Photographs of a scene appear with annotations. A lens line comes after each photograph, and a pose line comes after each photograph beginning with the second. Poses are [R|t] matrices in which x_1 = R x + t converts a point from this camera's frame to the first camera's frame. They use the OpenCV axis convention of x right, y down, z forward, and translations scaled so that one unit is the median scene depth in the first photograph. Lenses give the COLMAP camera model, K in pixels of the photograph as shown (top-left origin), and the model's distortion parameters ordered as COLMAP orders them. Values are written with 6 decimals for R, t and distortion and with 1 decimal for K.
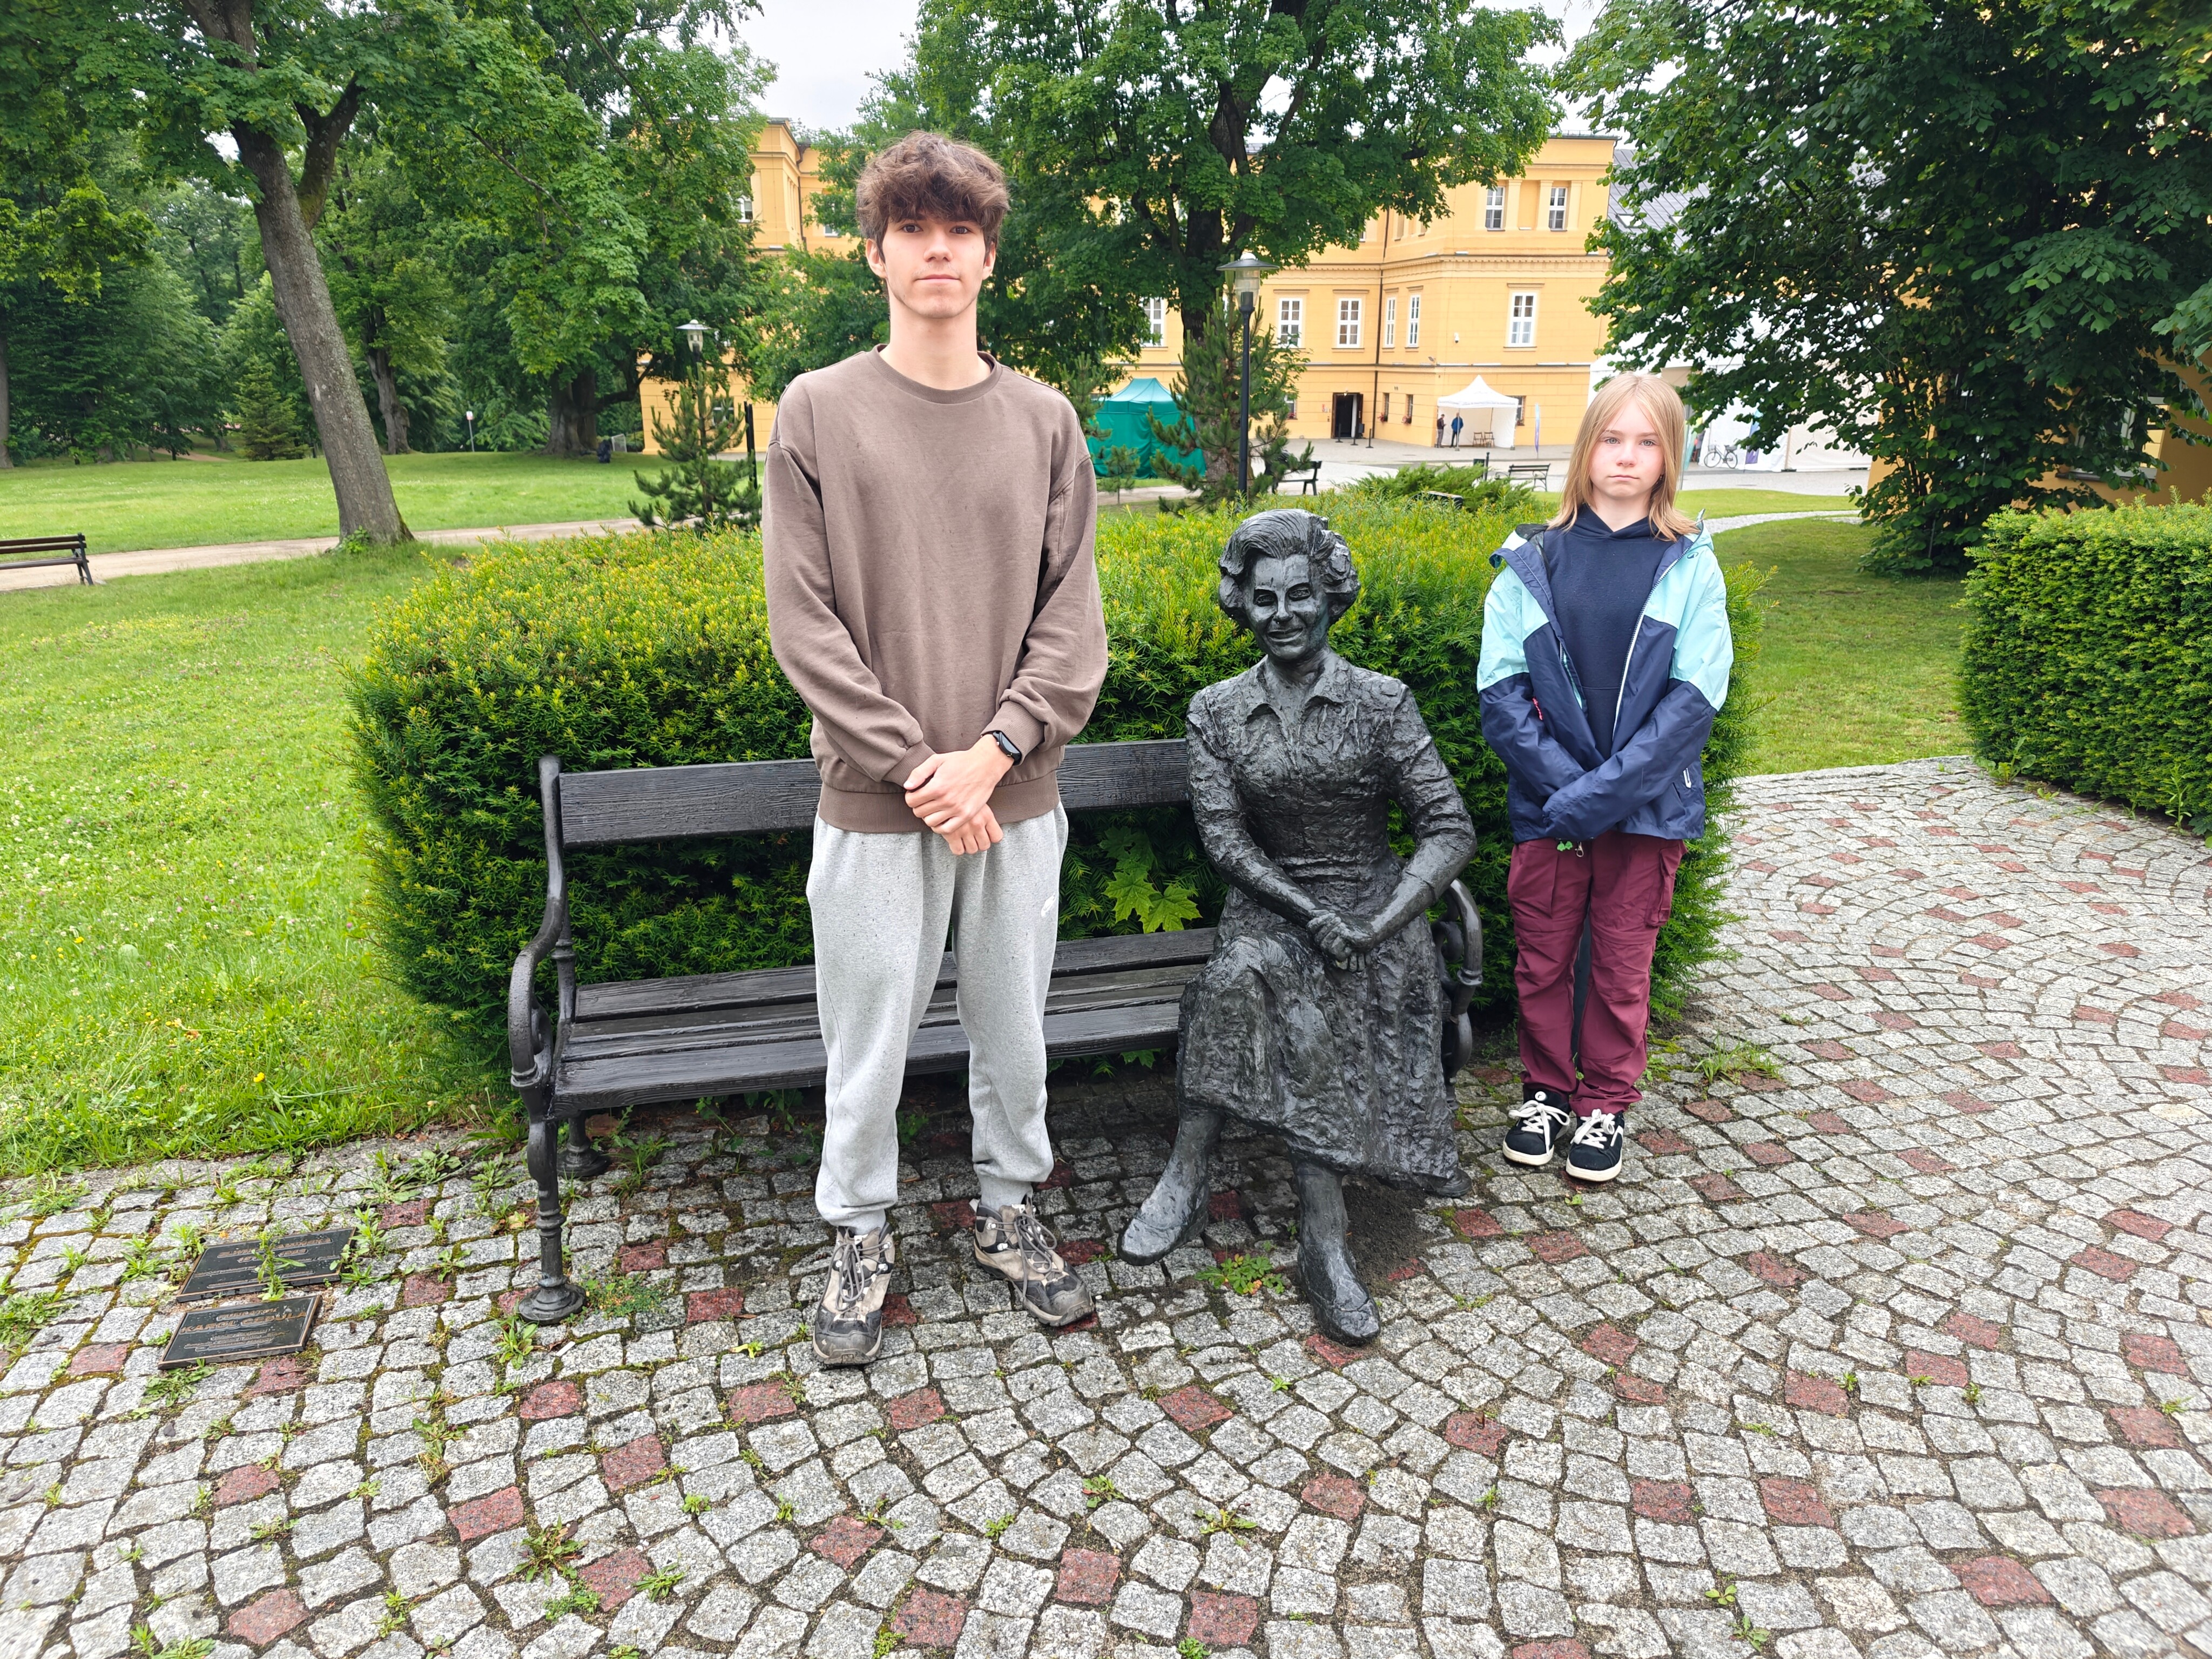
lens RADIAL K [[1471.2, 0, 1106.0], [0, 1471.2, 829.5], [0, 0, 1]] dist [0.064470, -0.073091]
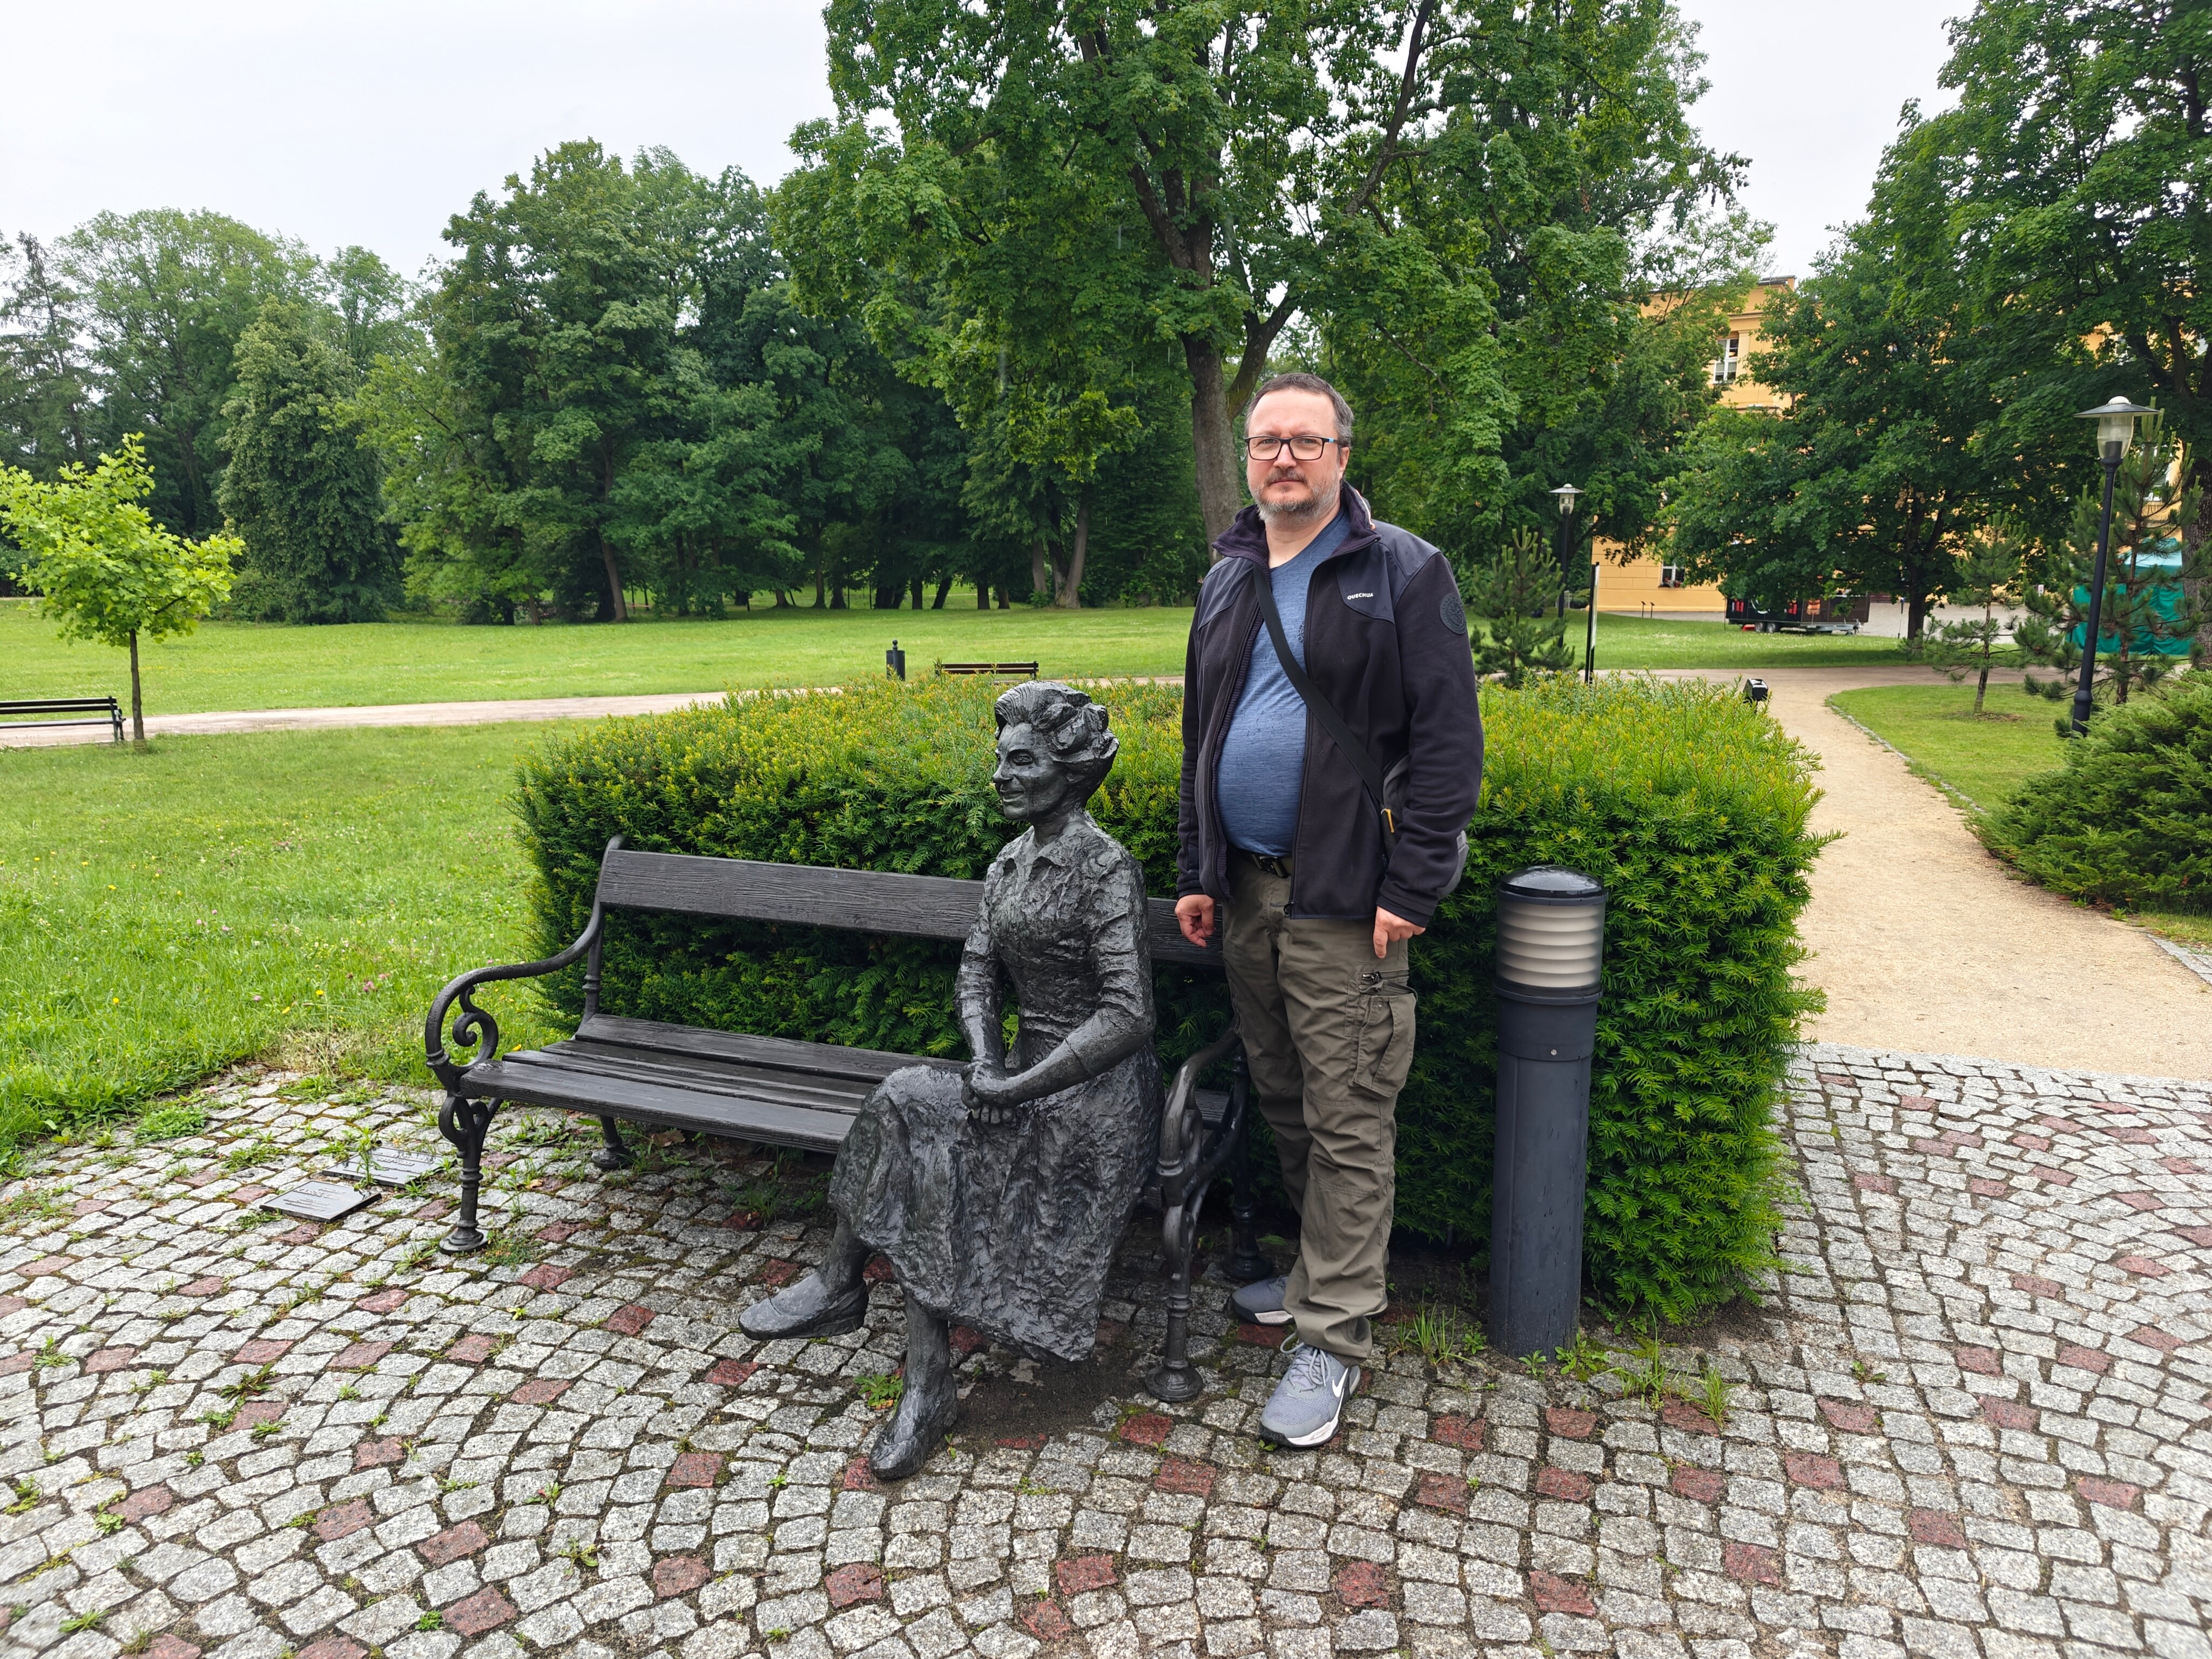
lens RADIAL K [[1471.2, 0, 1106.0], [0, 1471.2, 829.5], [0, 0, 1]] dist [0.064470, -0.073091]
pose [[0.829779, 0.110568, -0.547030, 0.675733], [-0.165031, 0.984956, -0.051247, -0.057566], [0.533134, 0.132801, 0.835543, 0.136353]]
